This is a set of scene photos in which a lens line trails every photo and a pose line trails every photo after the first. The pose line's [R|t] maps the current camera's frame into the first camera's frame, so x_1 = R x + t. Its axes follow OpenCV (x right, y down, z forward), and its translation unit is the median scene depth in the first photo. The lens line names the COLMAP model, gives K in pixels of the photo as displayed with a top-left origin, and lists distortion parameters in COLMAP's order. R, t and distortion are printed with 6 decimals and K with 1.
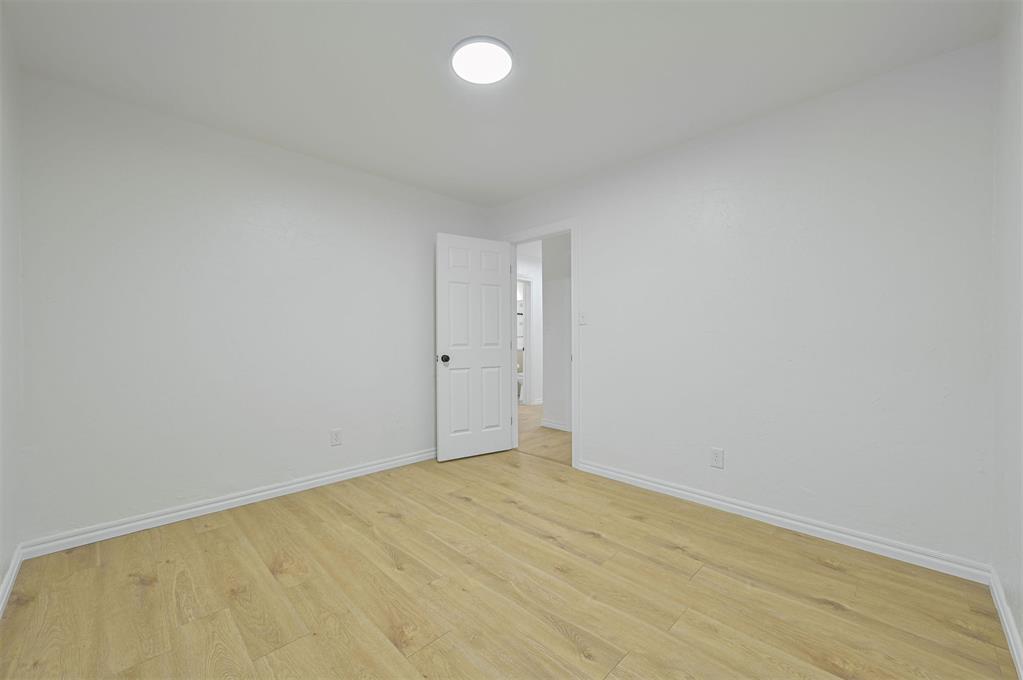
lens RADIAL K [[405.1, 0, 514.0], [0, 405.1, 342.9], [0, 0, 1]] dist [-0.000378, 0.000208]
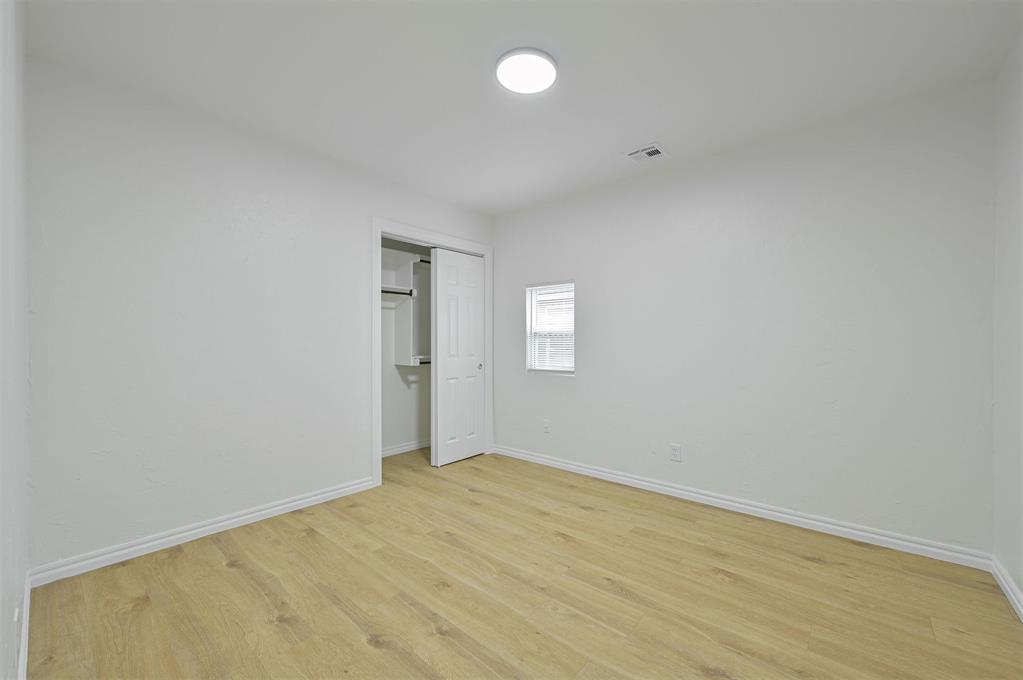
lens RADIAL K [[405.1, 0, 514.0], [0, 405.1, 342.9], [0, 0, 1]] dist [-0.000378, 0.000208]
pose [[-0.996856, 0.000481, -0.079236, 0.026687], [-0.000306, 0.999951, 0.009910, -0.031870], [0.079237, 0.009903, -0.996807, 1.837376]]
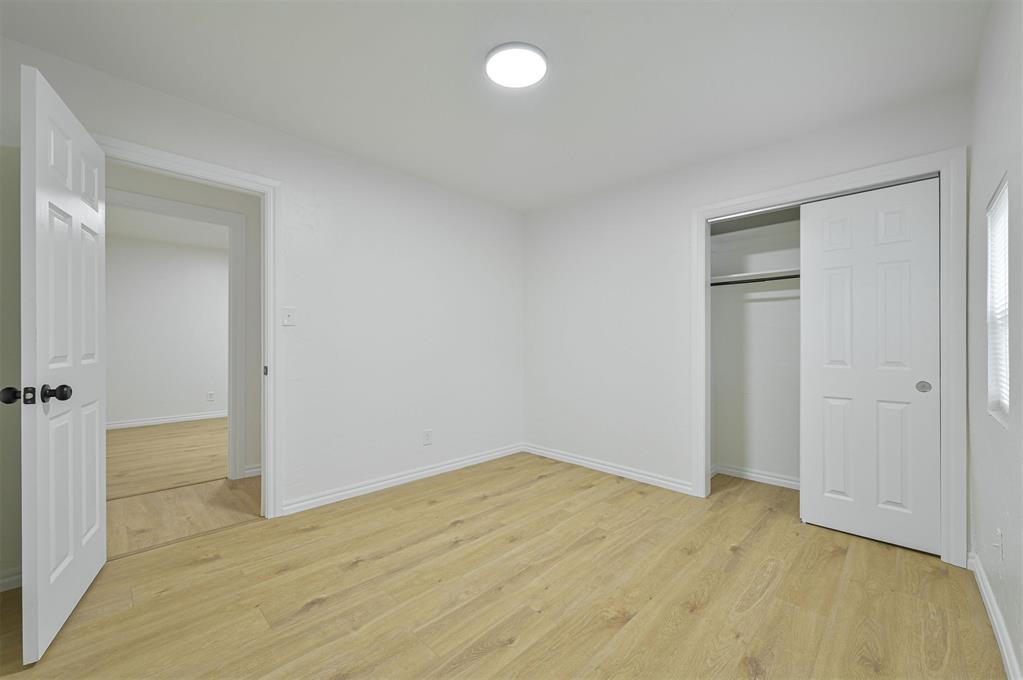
lens RADIAL K [[405.1, 0, 514.0], [0, 405.1, 342.9], [0, 0, 1]] dist [-0.000378, 0.000208]
pose [[-0.012754, 0.001034, 0.999918, -0.991880], [0.006453, 0.999979, -0.000951, -0.015752], [-0.999898, 0.006440, -0.012760, 0.932996]]
